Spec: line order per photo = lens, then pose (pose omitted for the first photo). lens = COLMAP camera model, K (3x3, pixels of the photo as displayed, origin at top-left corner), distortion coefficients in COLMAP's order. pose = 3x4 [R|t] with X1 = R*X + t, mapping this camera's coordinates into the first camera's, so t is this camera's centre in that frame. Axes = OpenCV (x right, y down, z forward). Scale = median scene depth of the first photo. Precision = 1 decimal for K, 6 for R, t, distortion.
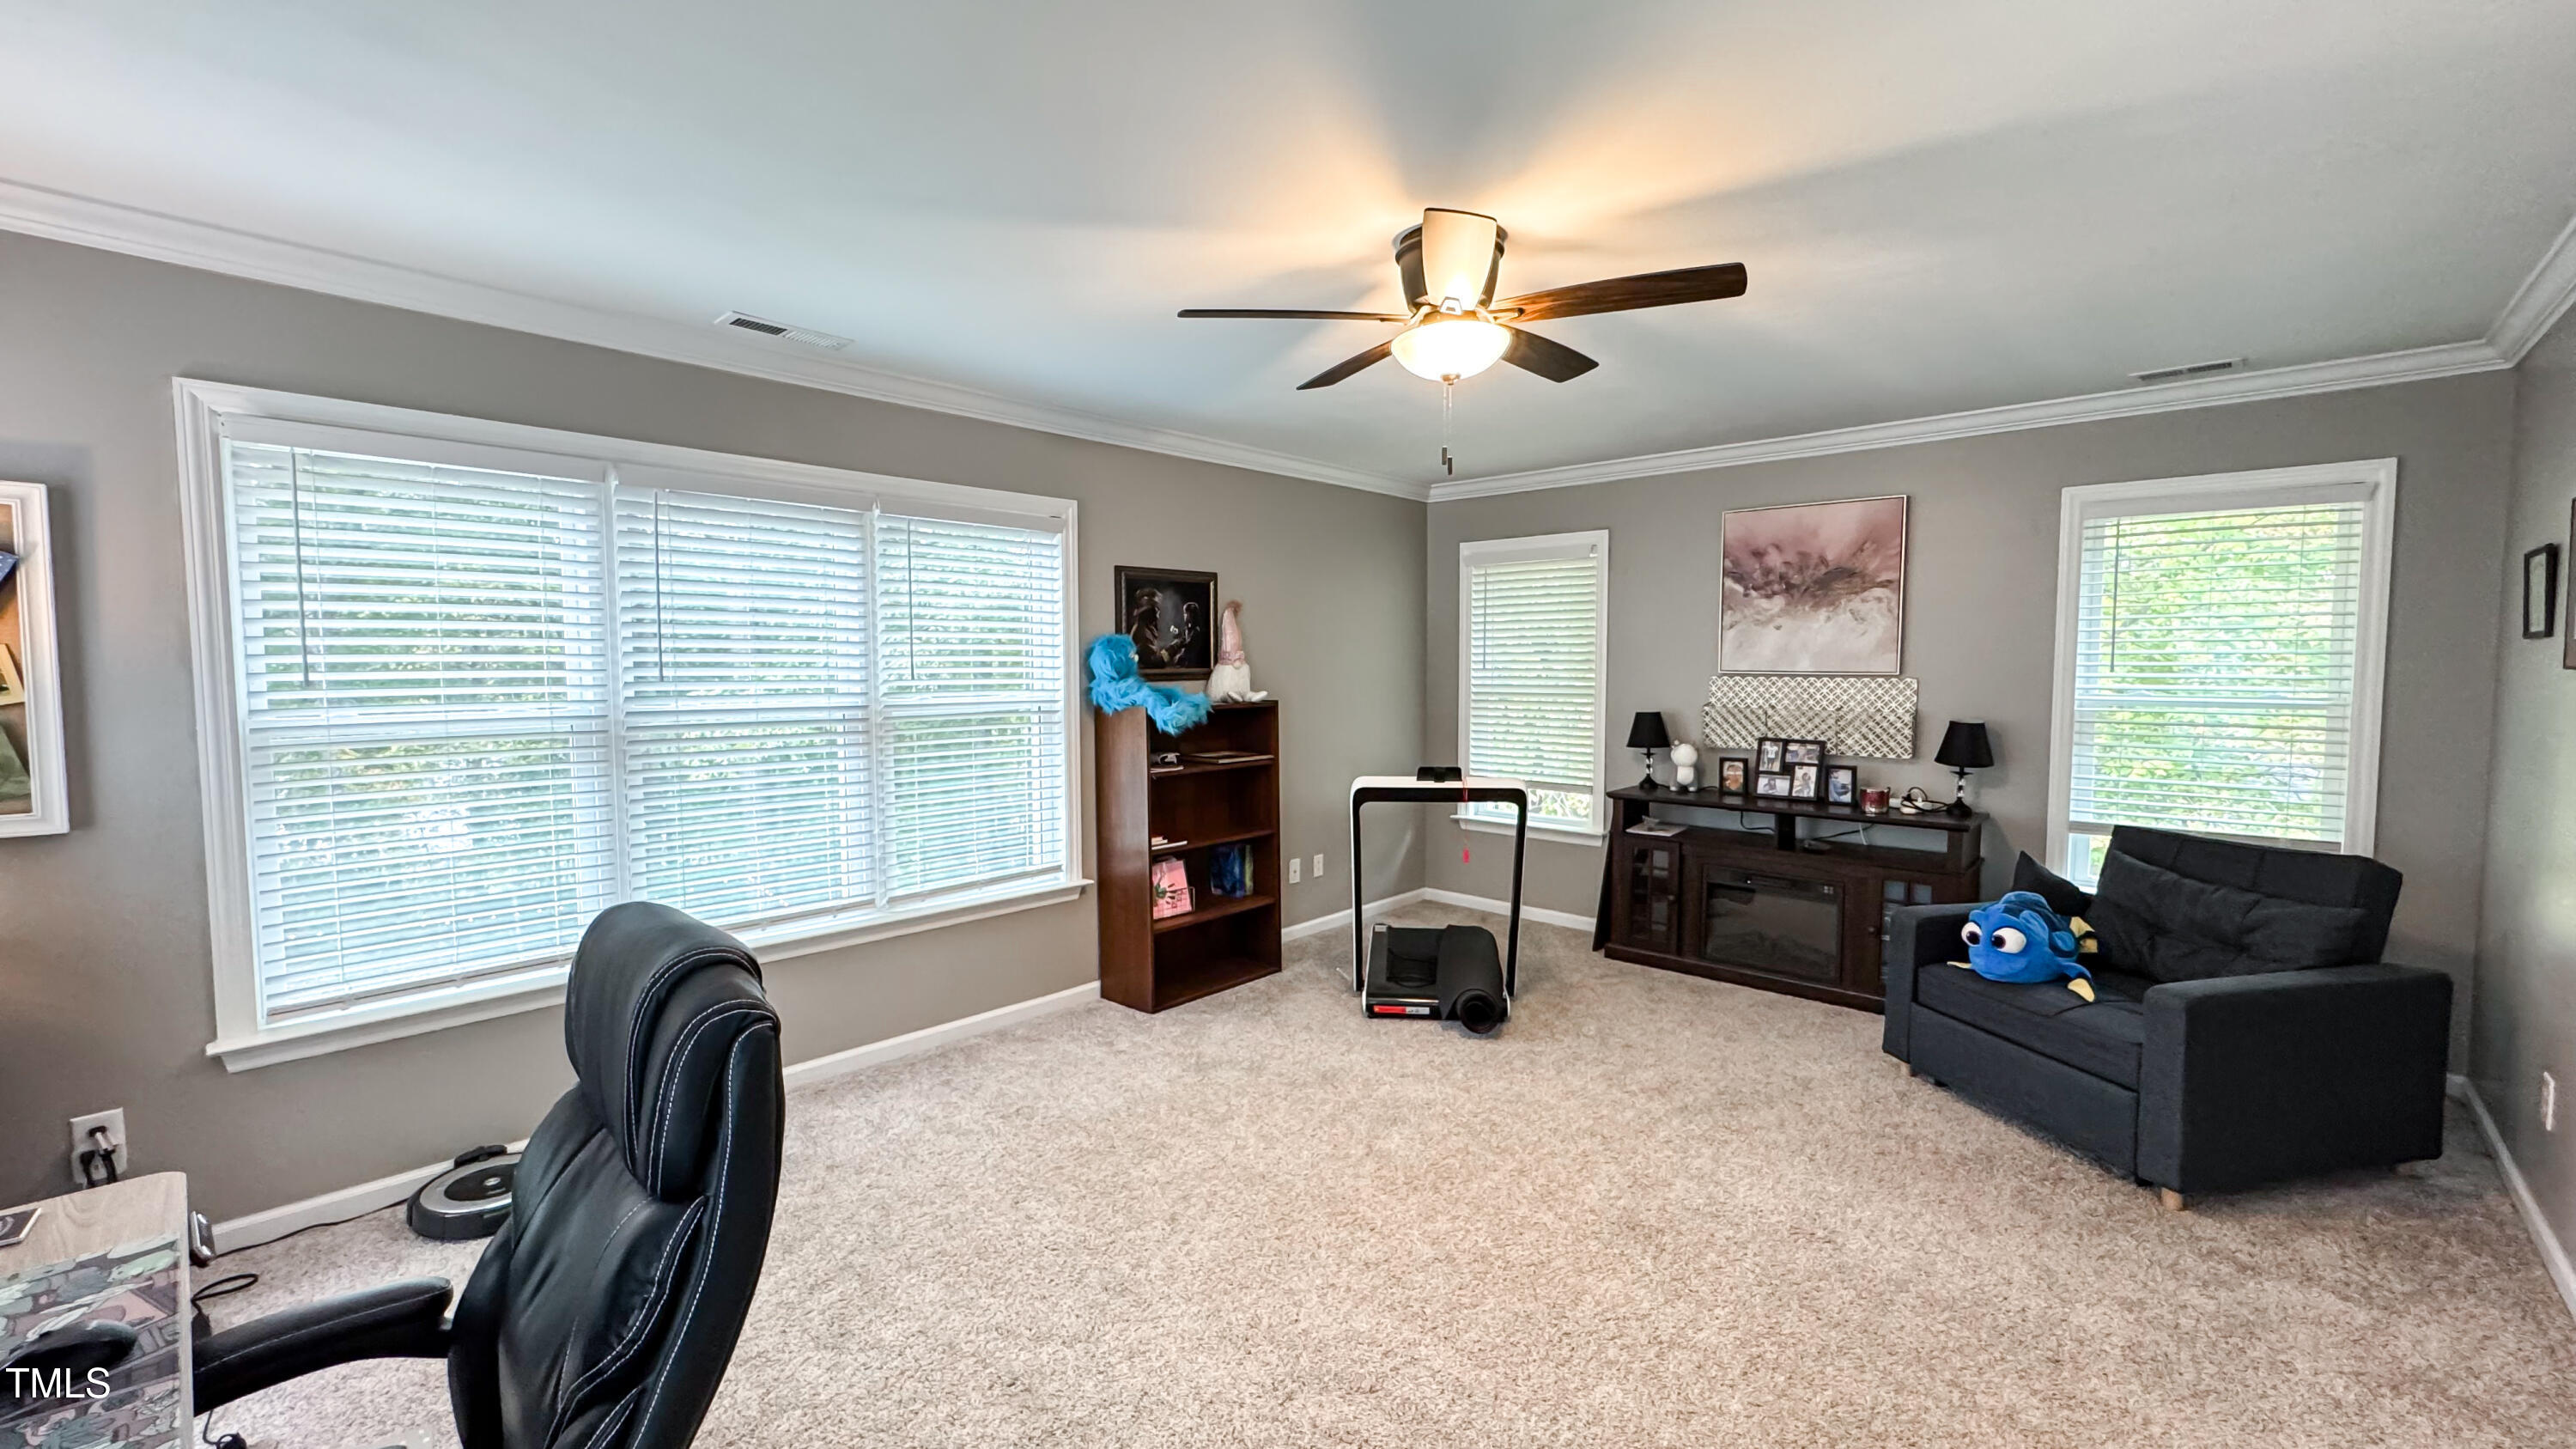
lens RADIAL K [[1034.9, 0, 1288.0], [0, 1034.9, 724.5], [0, 0, 1]] dist [0.000660, 0.000183]
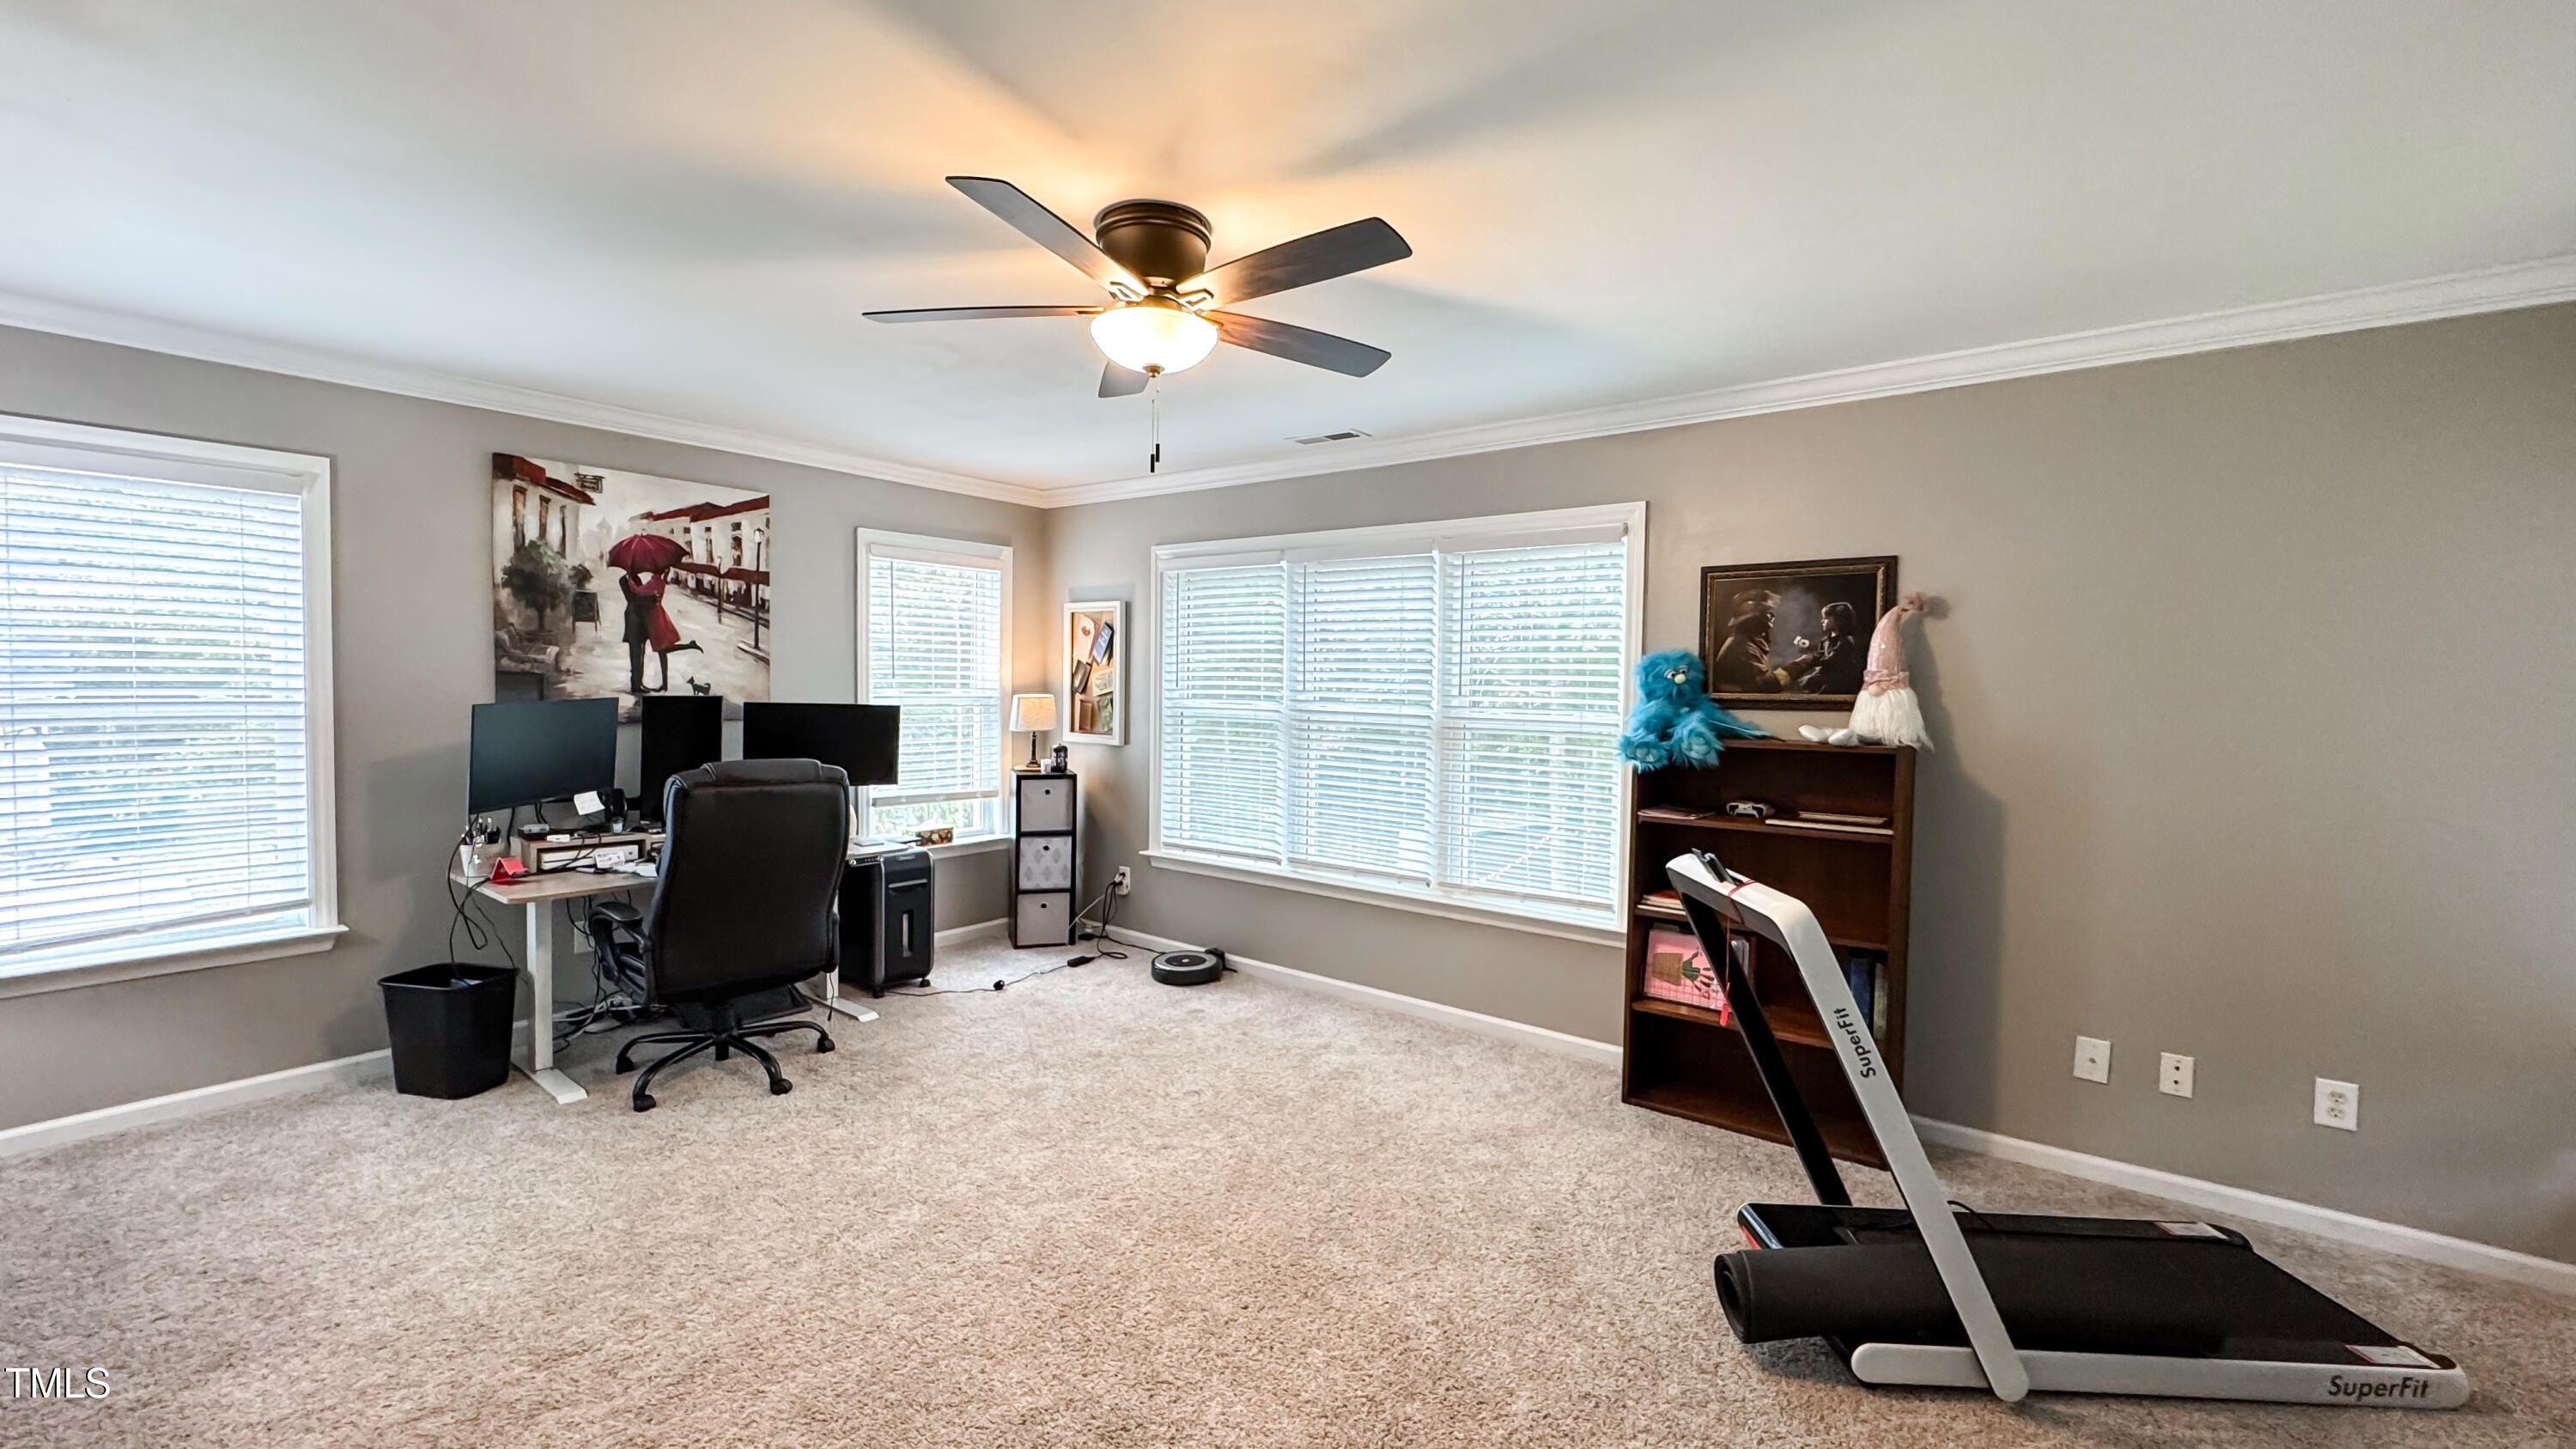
lens RADIAL K [[1034.9, 0, 1288.0], [0, 1034.9, 724.5], [0, 0, 1]] dist [0.000660, 0.000183]
pose [[0.083418, 0.049621, -0.995278, 0.665314], [-0.072727, 0.996399, 0.043581, -0.042028], [0.993857, 0.068749, 0.086727, 0.635397]]
